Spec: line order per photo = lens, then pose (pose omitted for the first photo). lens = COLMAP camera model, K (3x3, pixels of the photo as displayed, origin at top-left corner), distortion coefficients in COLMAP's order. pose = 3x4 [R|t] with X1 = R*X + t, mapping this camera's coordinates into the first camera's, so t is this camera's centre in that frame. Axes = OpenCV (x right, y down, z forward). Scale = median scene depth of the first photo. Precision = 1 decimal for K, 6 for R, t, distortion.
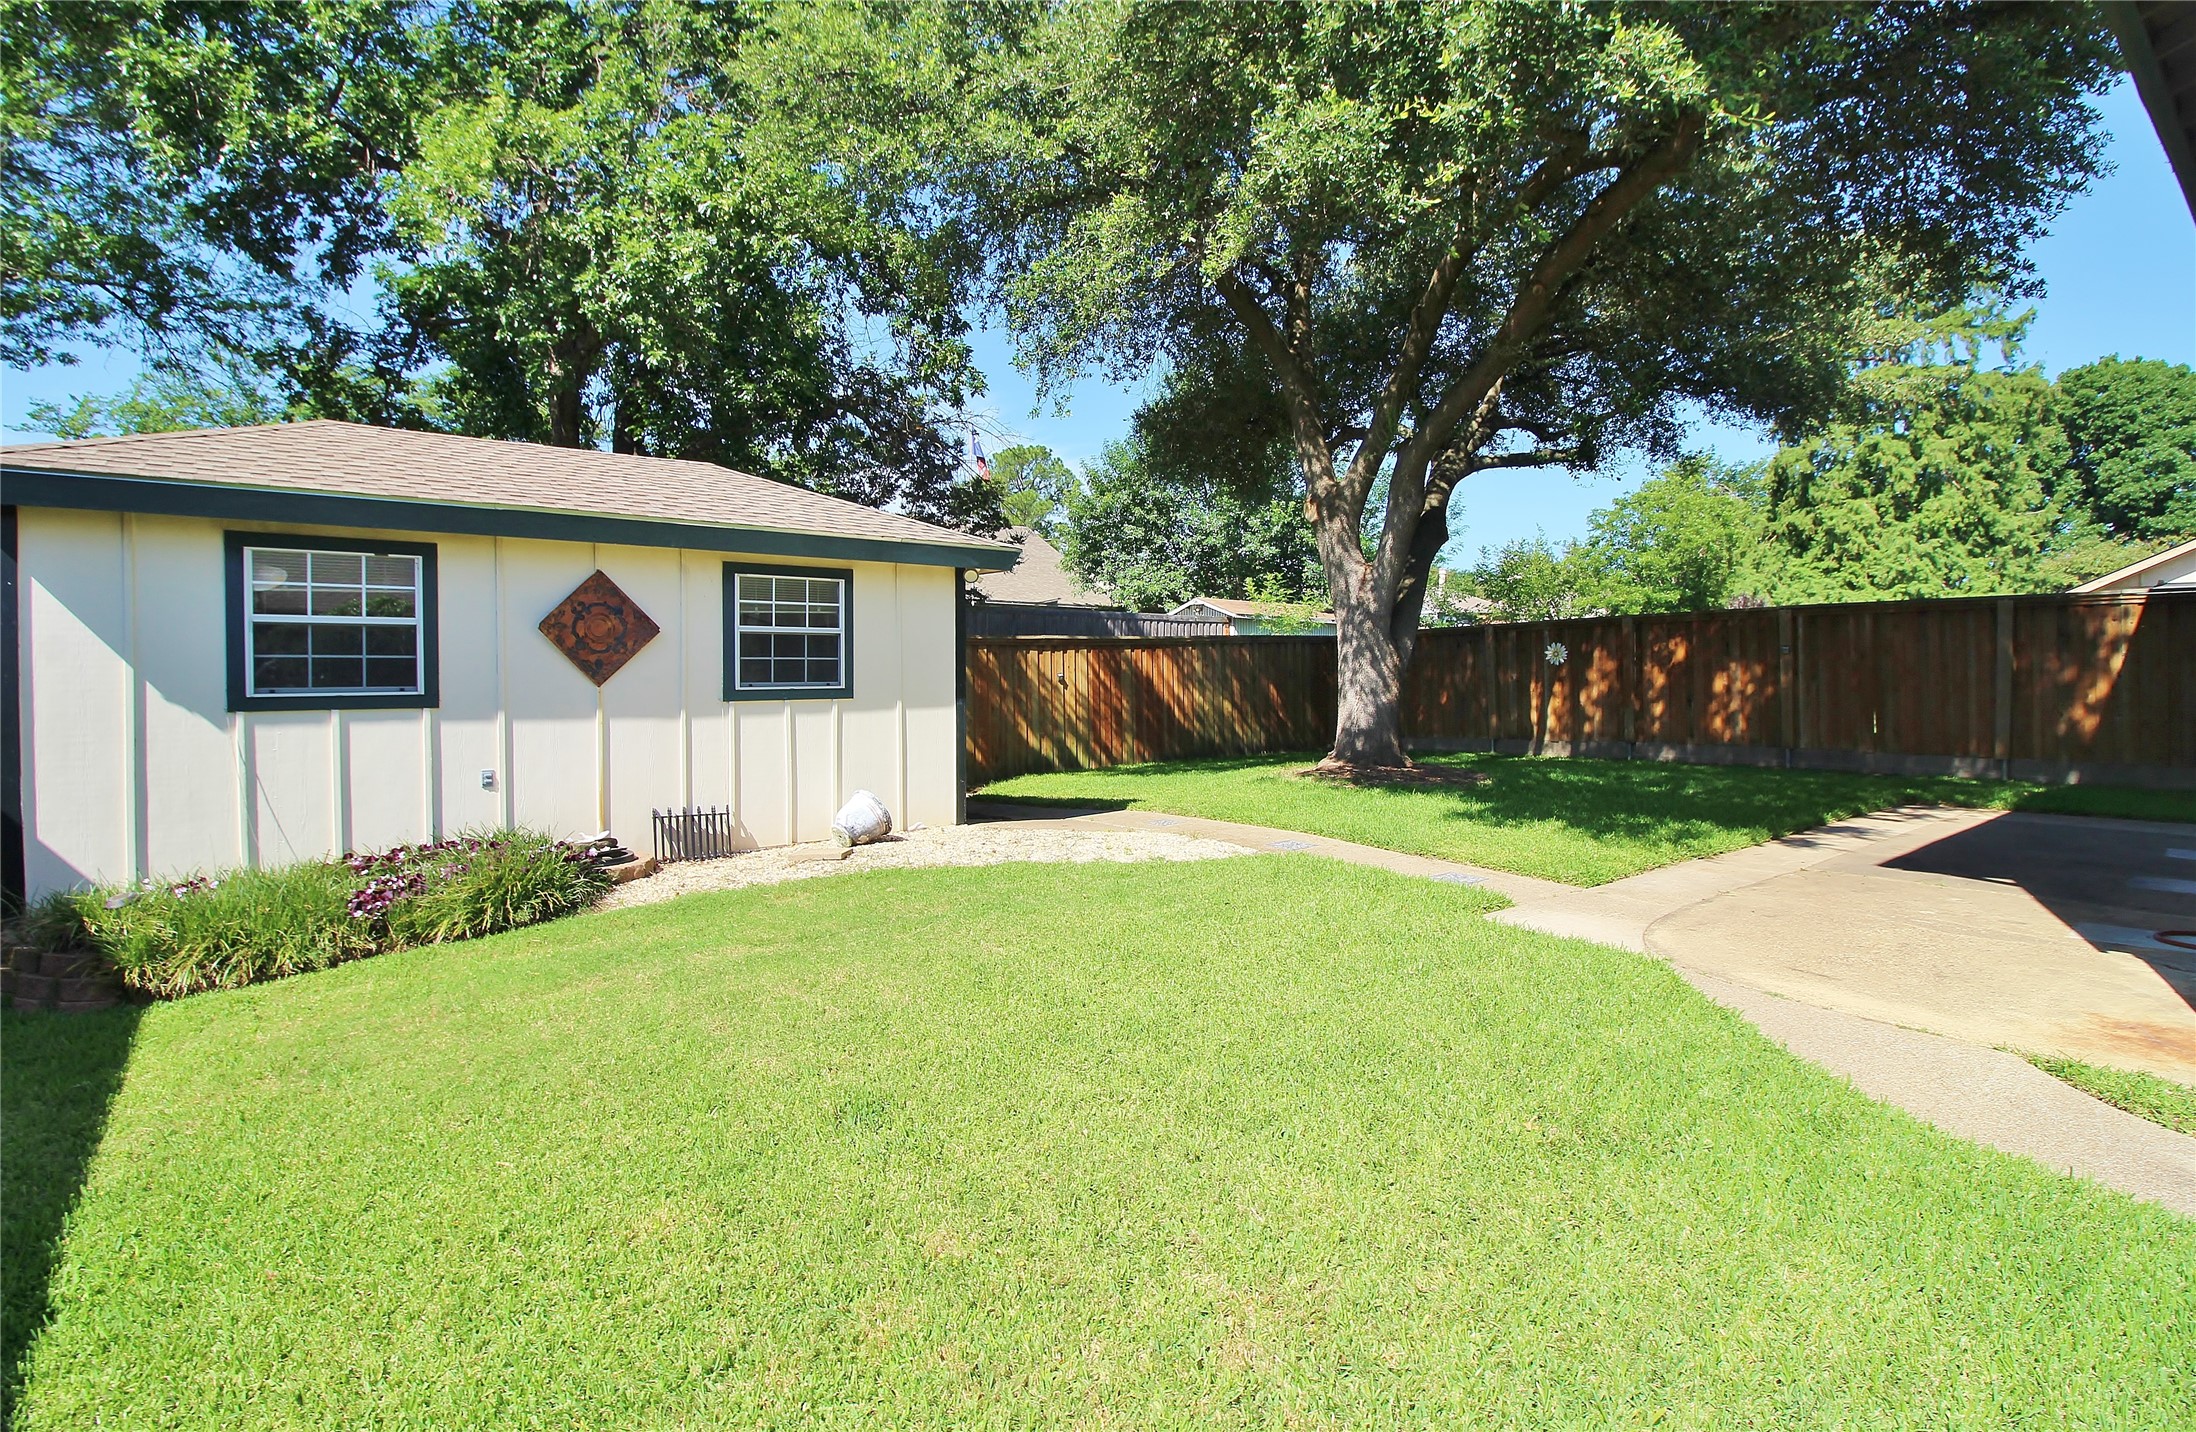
lens RADIAL K [[1037.2, 0, 1101.0], [0, 1037.2, 698.7], [0, 0, 1]] dist [-0.009889, -0.009212]
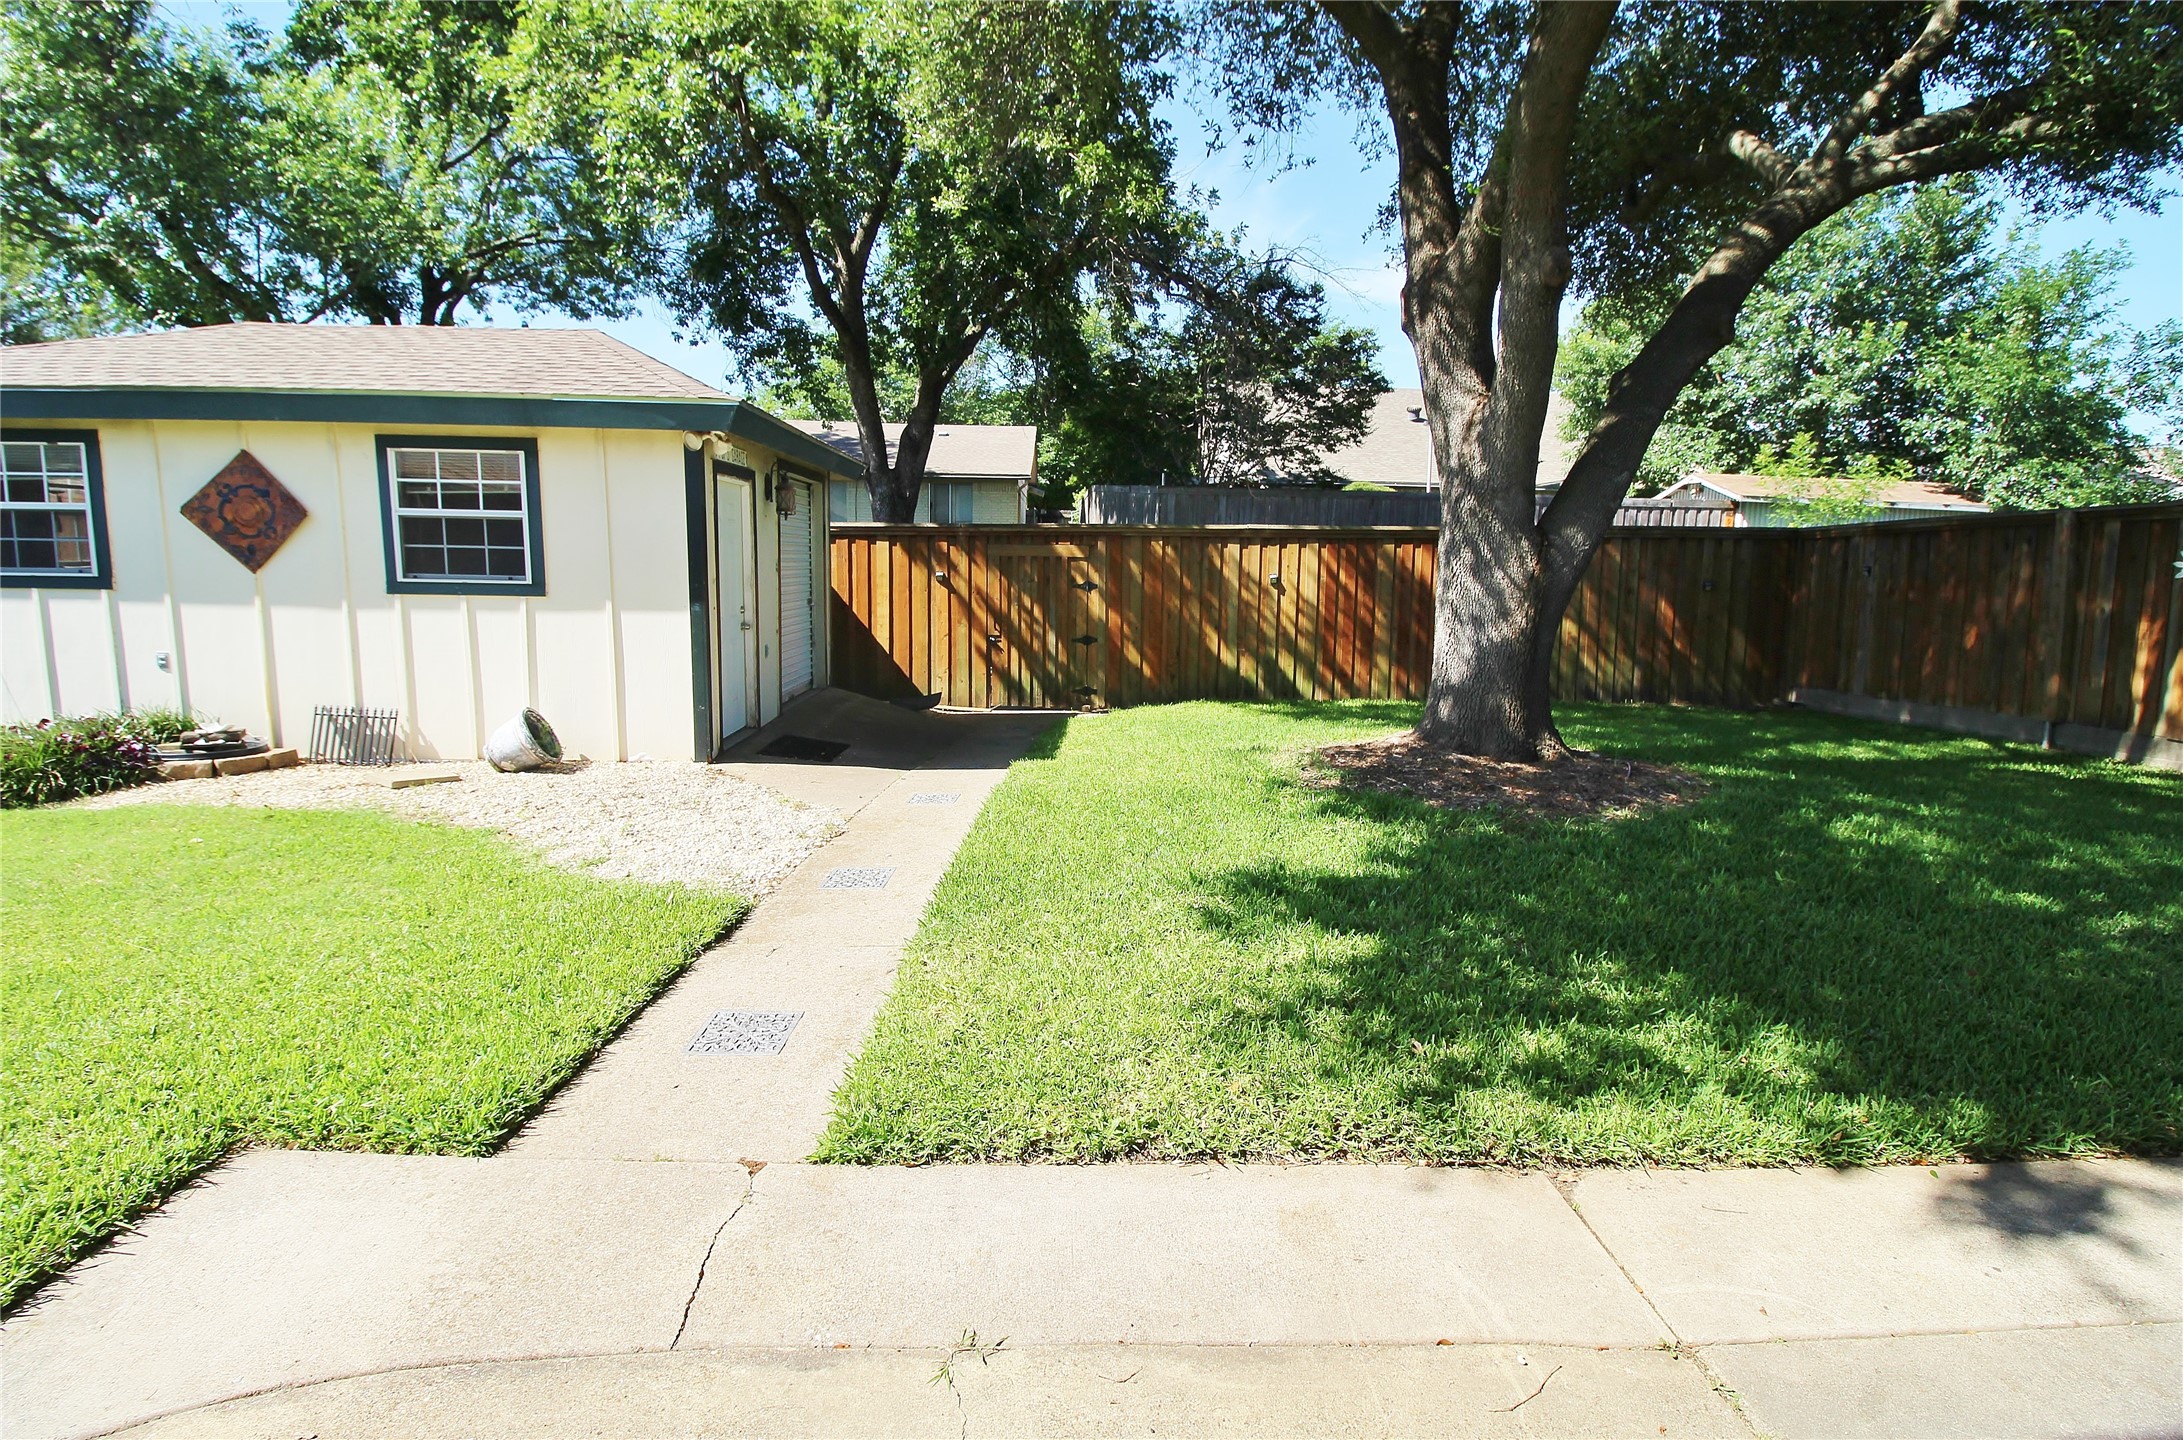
lens RADIAL K [[1016.9, 0, 1095.8], [0, 1016.9, 690.1], [0, 0, 1]] dist [-0.003744, -0.010715]
pose [[0.805290, 0.096654, -0.584950, 0.333738], [-0.039126, 0.993135, 0.110237, -0.017538], [0.591589, -0.065886, 0.803543, 0.328808]]
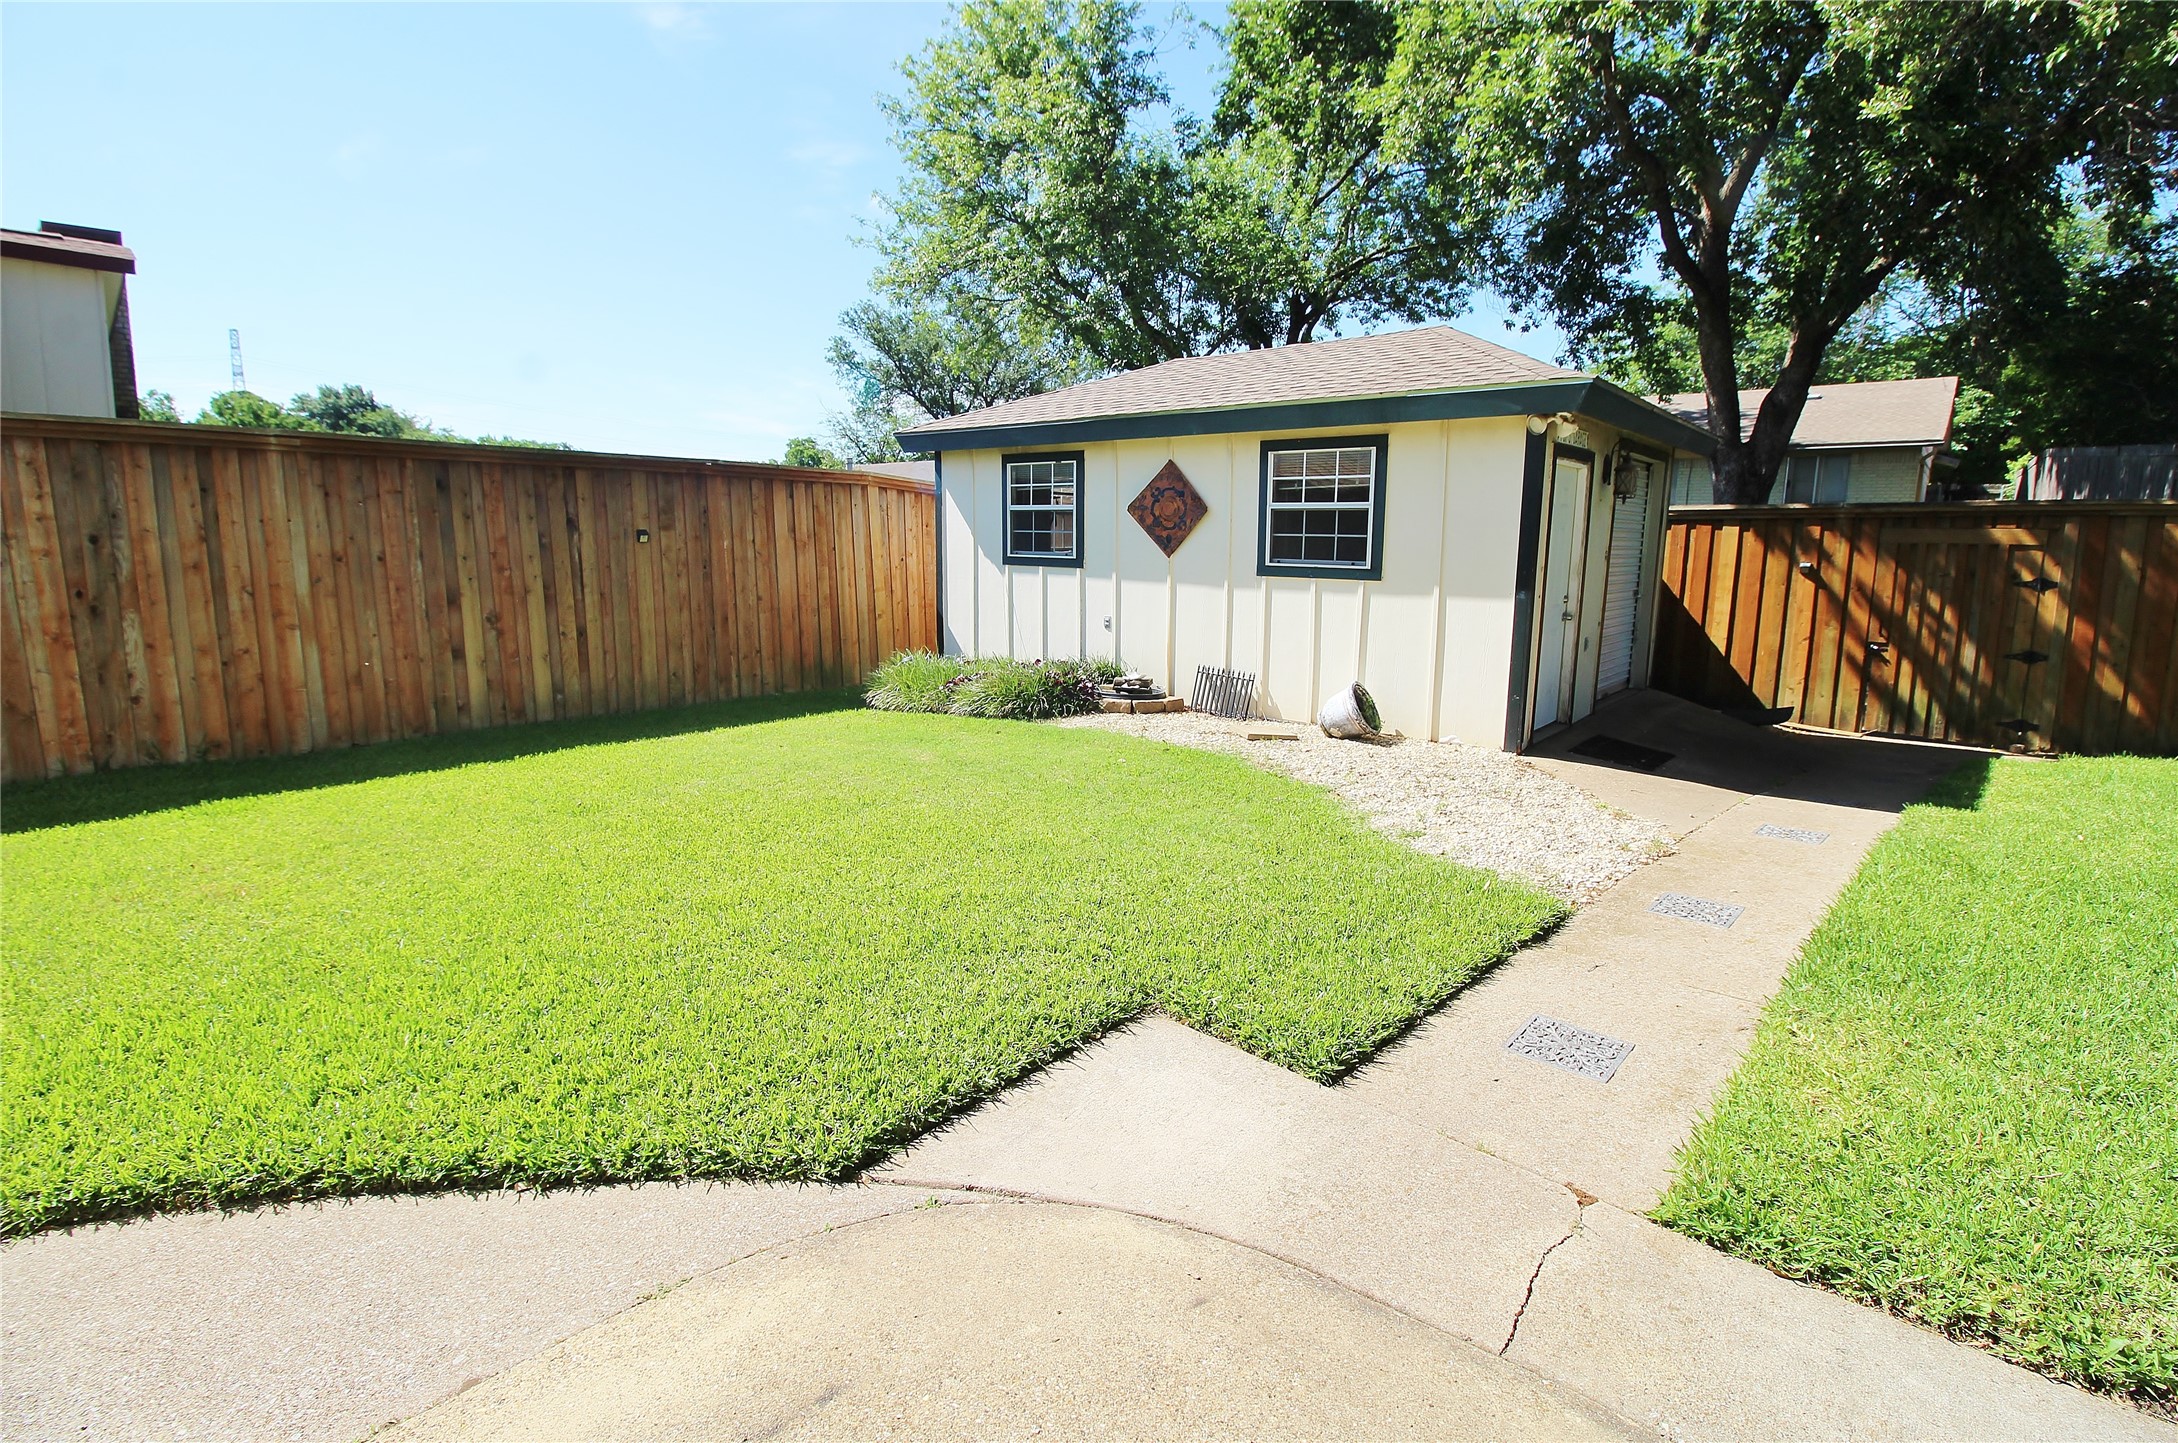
lens RADIAL K [[1006.1, 0, 1090.4], [0, 1006.1, 696.5], [0, 0, 1]] dist [-0.007017, -0.008956]
pose [[0.185834, 0.163604, -0.968865, 0.320488], [-0.039119, 0.986491, 0.159077, -0.016248], [0.981802, 0.008339, 0.189724, 0.320786]]
